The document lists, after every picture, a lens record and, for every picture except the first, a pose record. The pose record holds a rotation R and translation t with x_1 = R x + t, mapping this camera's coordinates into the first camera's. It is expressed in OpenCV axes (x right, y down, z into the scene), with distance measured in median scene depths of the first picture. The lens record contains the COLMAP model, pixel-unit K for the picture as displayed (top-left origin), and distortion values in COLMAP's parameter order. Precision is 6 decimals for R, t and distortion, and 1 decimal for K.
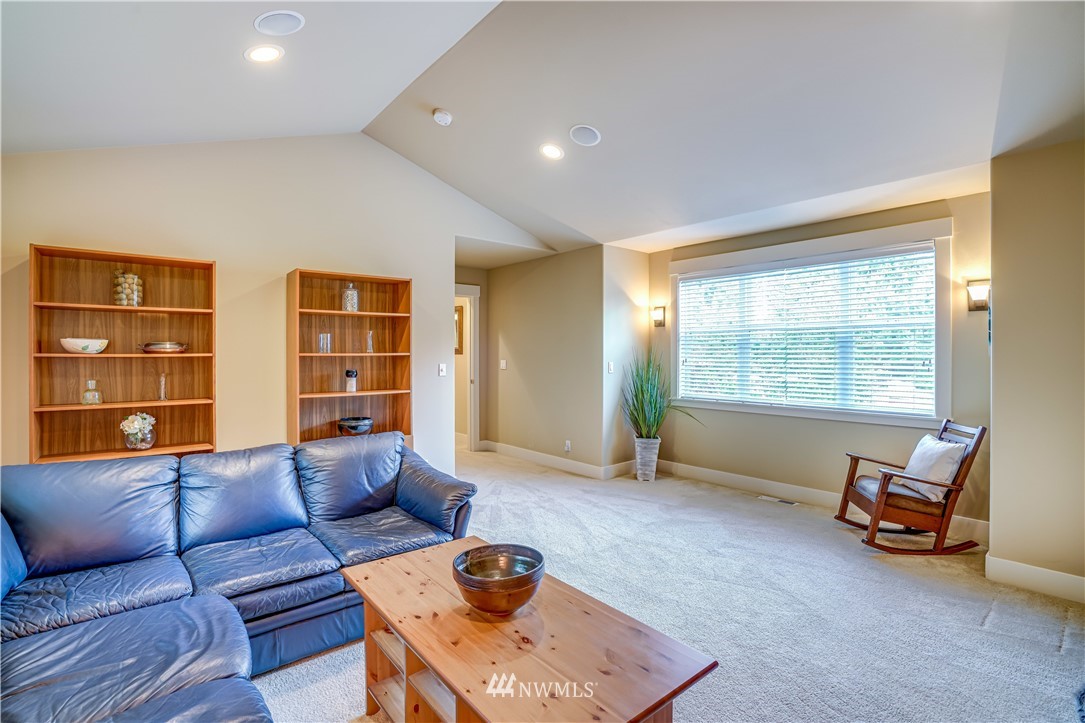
lens RADIAL K [[501.9, 0, 539.5], [0, 501.9, 352.9], [0, 0, 1]] dist [-0.030160, 0.000708]
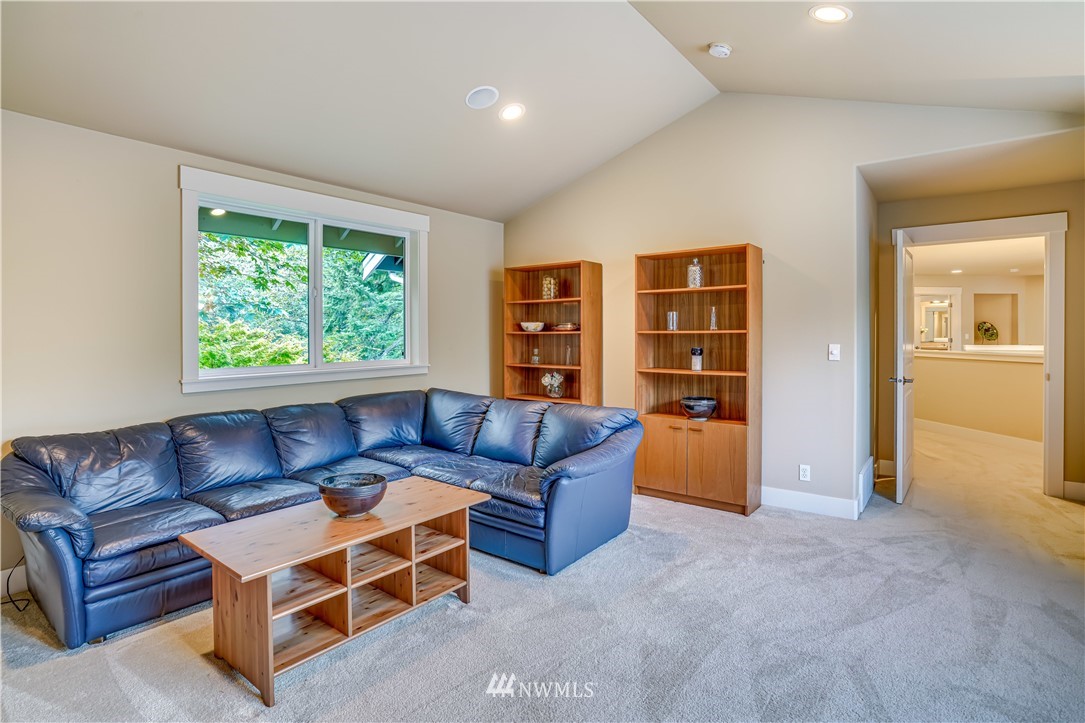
lens RADIAL K [[553.3, 0, 541.0], [0, 553.3, 340.4], [0, 0, 1]] dist [-0.059634, 0.028824]
pose [[0.209659, 0.013849, -0.977676, 0.609605], [0.005420, 0.999868, 0.015326, 0.001841], [0.977759, -0.008512, 0.209557, 0.482267]]
